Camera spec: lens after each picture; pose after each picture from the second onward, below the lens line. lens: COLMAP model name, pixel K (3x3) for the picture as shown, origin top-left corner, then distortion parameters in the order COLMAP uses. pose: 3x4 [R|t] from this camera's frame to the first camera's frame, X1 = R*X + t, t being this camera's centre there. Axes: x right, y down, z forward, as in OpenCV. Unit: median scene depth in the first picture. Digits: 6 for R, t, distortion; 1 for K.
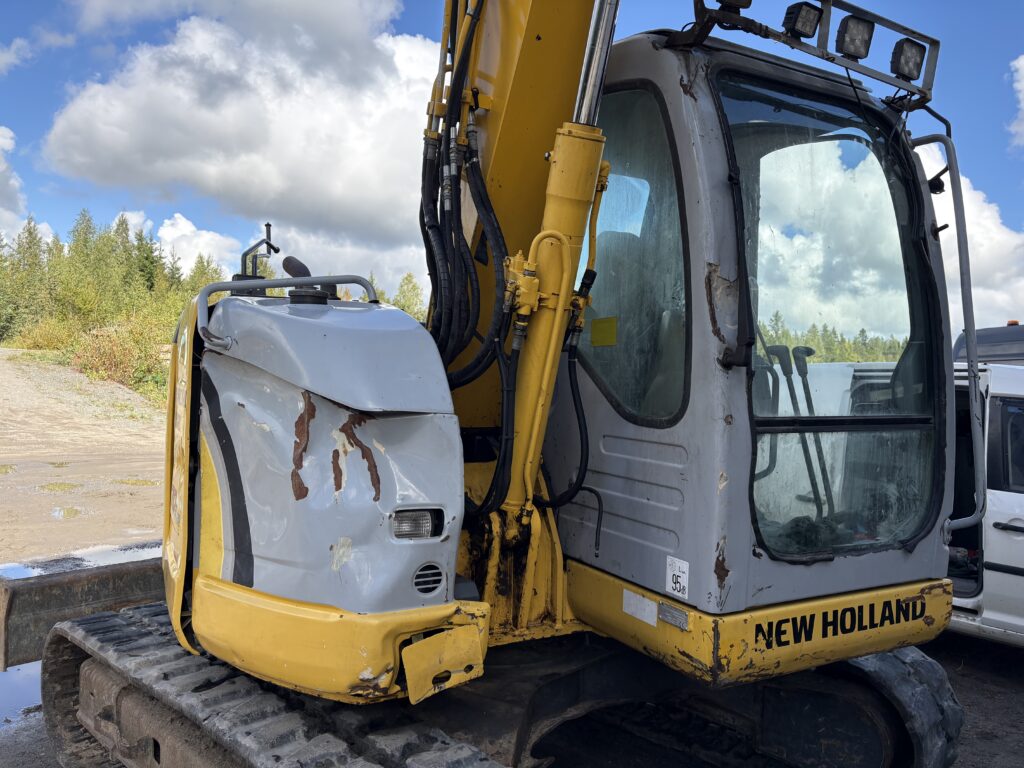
lens RADIAL K [[770.0, 0, 512.0], [0, 770.0, 384.0], [0, 0, 1]] dist [0.036514, -0.056616]
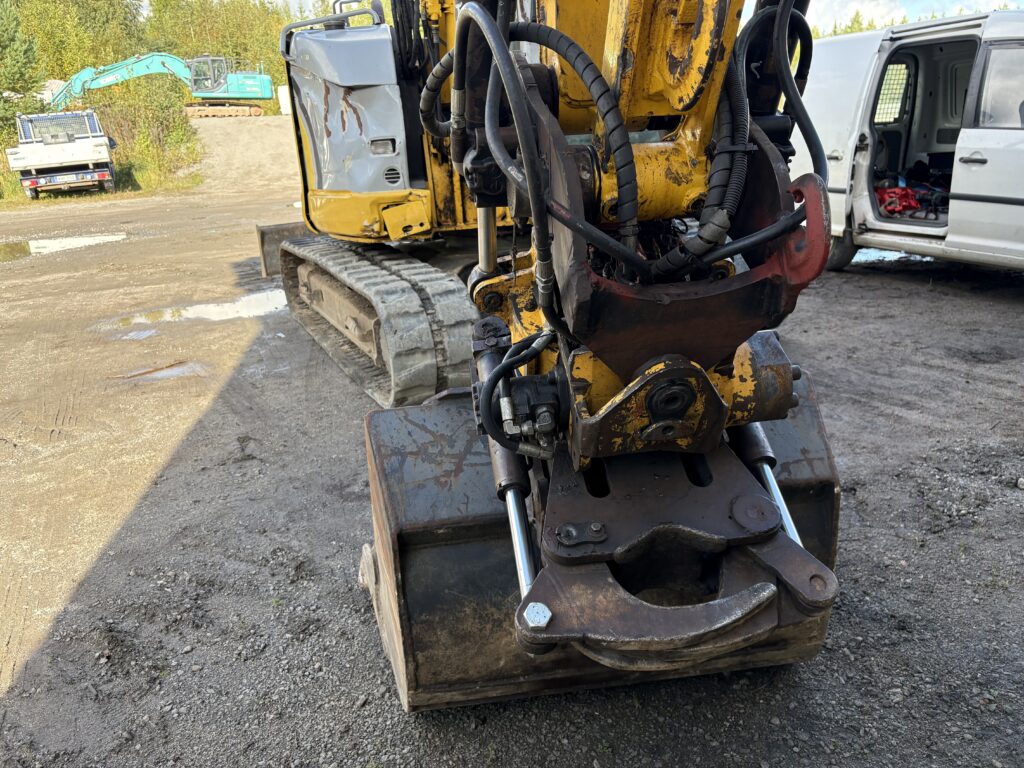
lens RADIAL K [[770.0, 0, 512.0], [0, 770.0, 384.0], [0, 0, 1]] dist [0.036514, -0.056616]
pose [[0.931487, 0.030864, -0.362463, 0.828789], [0.087613, 0.948030, 0.305880, 0.167197], [0.353066, -0.316680, 0.880374, -0.716225]]
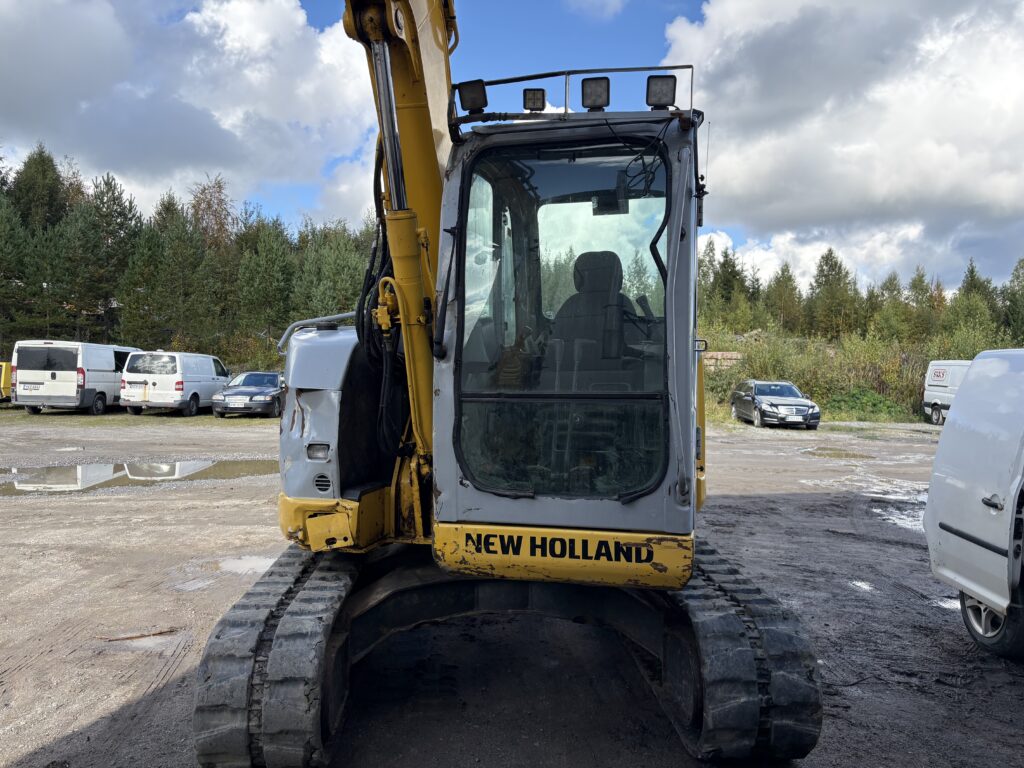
lens RADIAL K [[779.8, 0, 545.4], [0, 779.8, 374.9], [0, 0, 1]] dist [0.038449, -0.001732]
pose [[0.747206, -0.019095, -0.664318, 1.365145], [0.007602, 0.999767, -0.020187, 0.041242], [0.664549, 0.010034, 0.747178, -0.004797]]
